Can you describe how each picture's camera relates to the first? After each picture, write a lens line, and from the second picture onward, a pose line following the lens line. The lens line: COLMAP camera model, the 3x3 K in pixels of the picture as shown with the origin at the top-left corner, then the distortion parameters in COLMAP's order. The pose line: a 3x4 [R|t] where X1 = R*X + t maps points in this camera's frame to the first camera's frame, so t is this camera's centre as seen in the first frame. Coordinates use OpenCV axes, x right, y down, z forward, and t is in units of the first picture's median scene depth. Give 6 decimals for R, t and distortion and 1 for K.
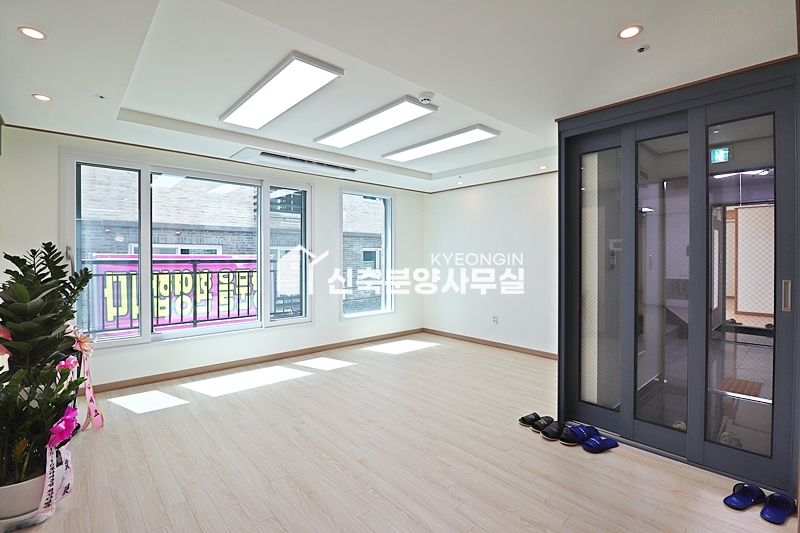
lens RADIAL K [[377.1, 0, 402.2], [0, 377.1, 258.9], [0, 0, 1]] dist [-0.001689, -0.000620]
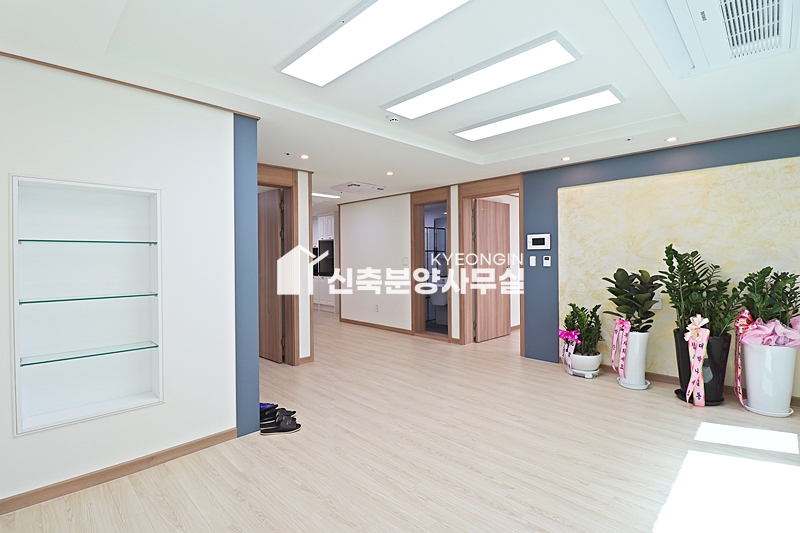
lens RADIAL K [[377.1, 0, 402.2], [0, 377.1, 258.9], [0, 0, 1]] dist [-0.001689, -0.000620]
pose [[-0.998195, 0.011363, -0.058972, 0.097761], [0.010830, 0.999898, 0.009340, -0.010457], [0.059072, 0.008684, -0.998216, 1.935633]]
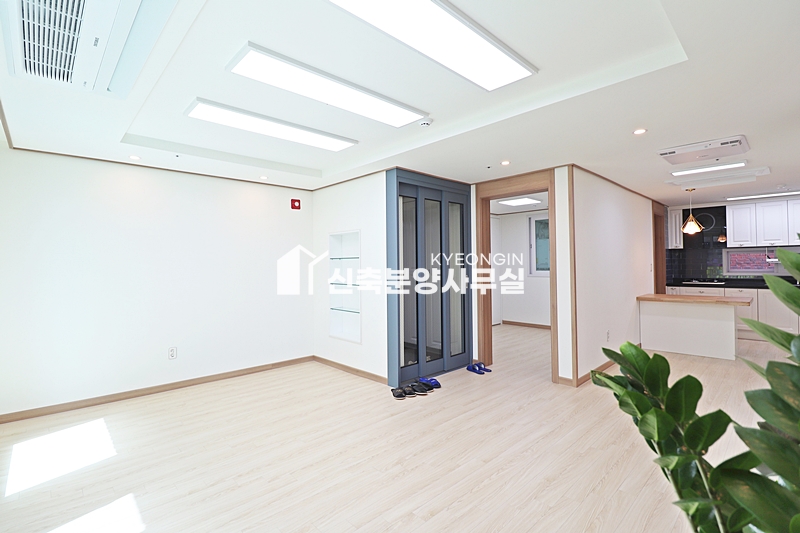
lens RADIAL K [[377.1, 0, 402.2], [0, 377.1, 258.9], [0, 0, 1]] dist [-0.001689, -0.000620]
pose [[-0.038877, 0.014280, 0.999142, -0.924402], [0.016311, 0.999774, -0.013655, -0.014569], [-0.999111, 0.015766, -0.039101, 1.008308]]
